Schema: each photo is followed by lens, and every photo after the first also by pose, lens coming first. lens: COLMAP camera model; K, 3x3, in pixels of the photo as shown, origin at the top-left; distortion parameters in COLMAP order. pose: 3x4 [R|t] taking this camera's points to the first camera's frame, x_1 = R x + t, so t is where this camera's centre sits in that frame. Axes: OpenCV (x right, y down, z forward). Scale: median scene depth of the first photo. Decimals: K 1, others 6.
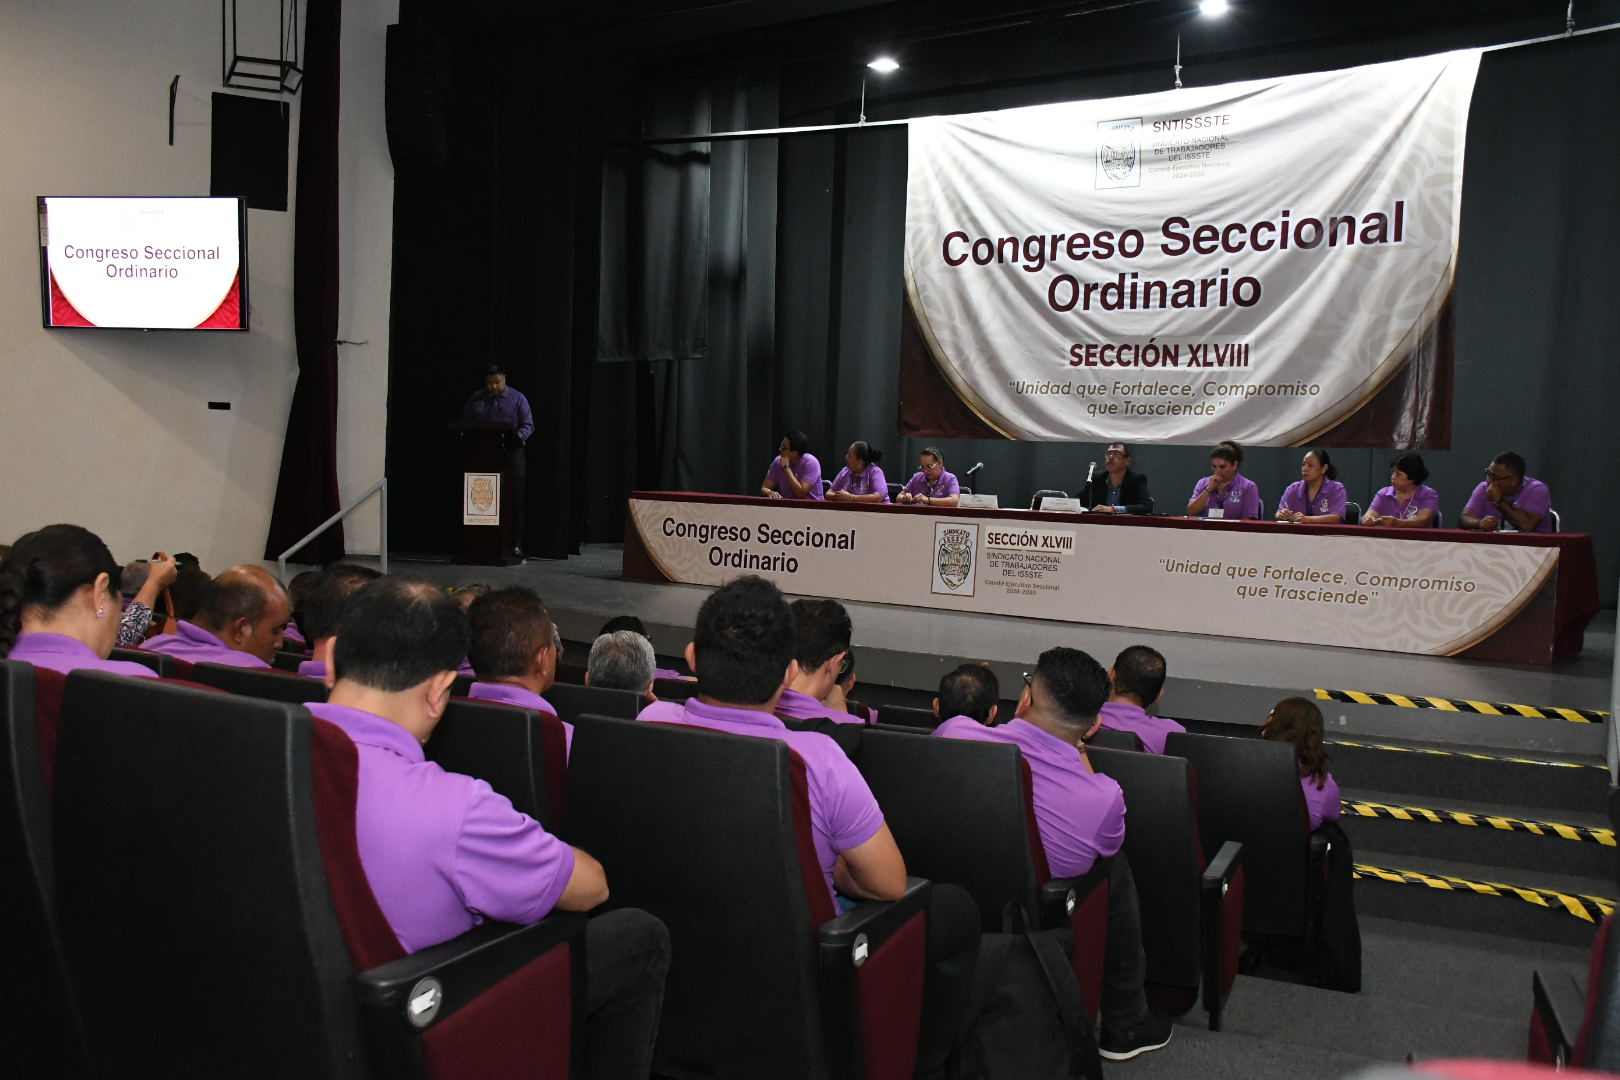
lens RADIAL K [[1477.2, 0, 797.6], [0, 1477.2, 519.6], [0, 0, 1]] dist [-0.046841, 0.000000]
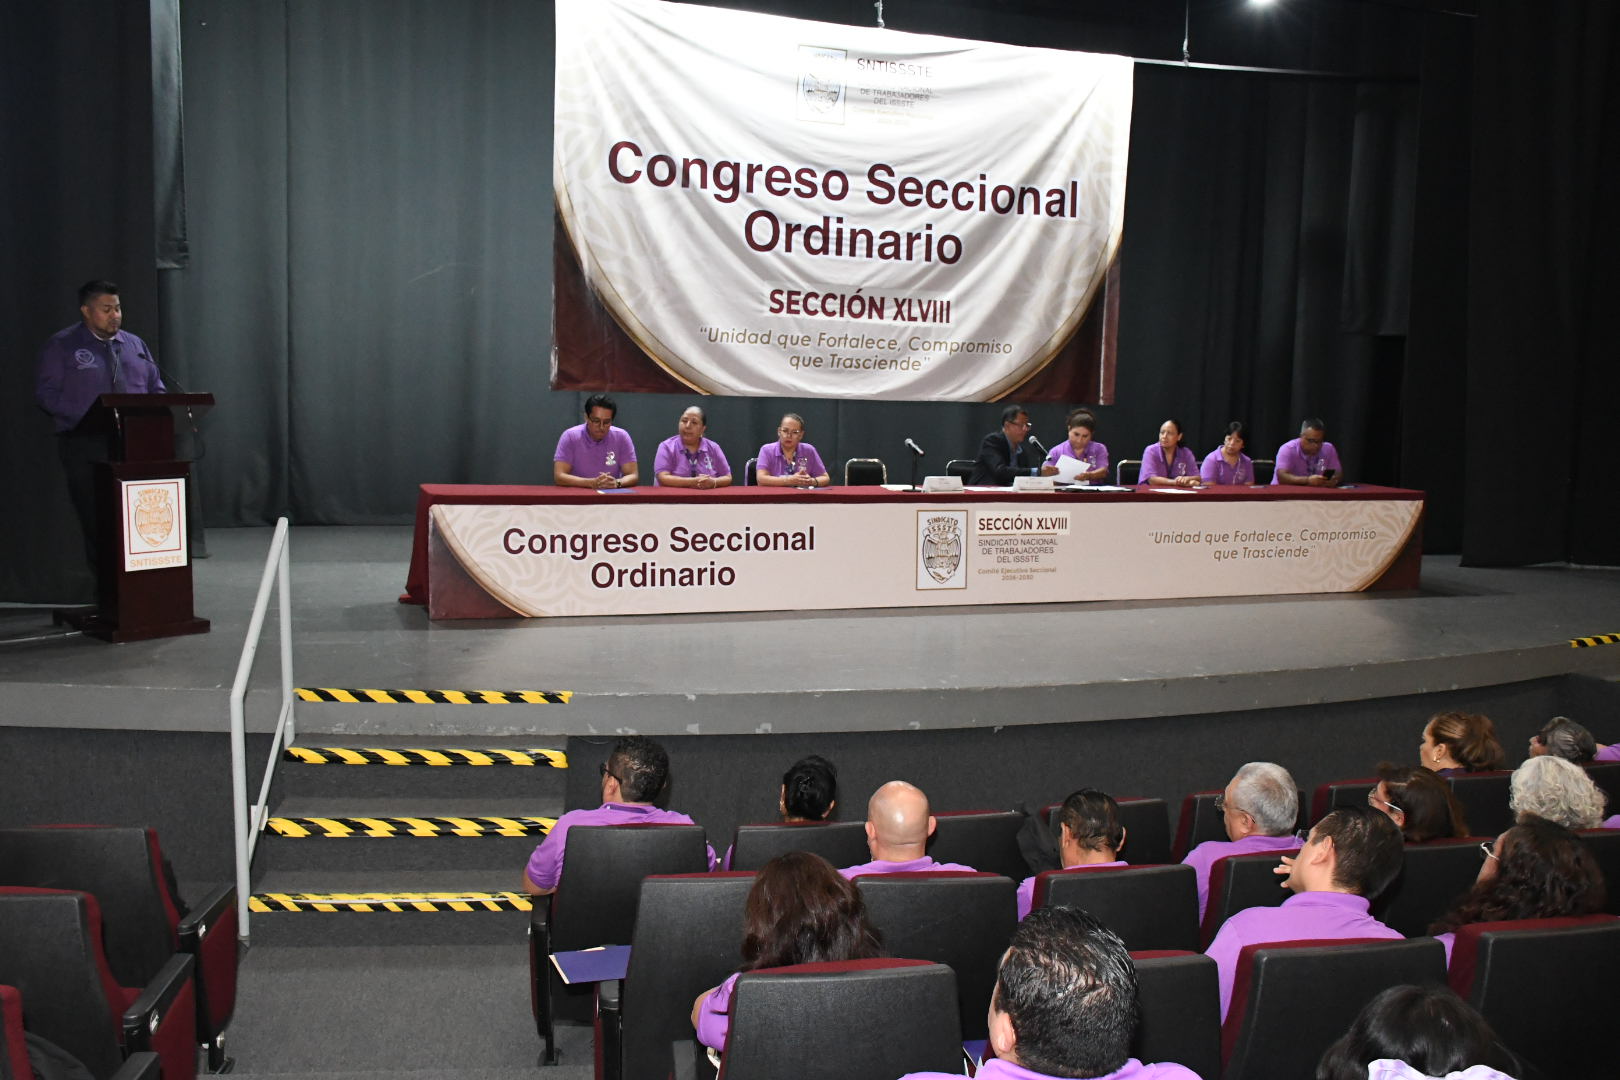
lens RADIAL K [[1468.2, 0, 811.3], [0, 1468.2, 539.3], [0, 0, 1]] dist [-0.068080, 0.072811]
pose [[0.546513, -0.113735, 0.829691, -0.599965], [0.019309, 0.992183, 0.123290, -0.081034], [-0.837228, -0.051359, 0.544437, 0.506287]]
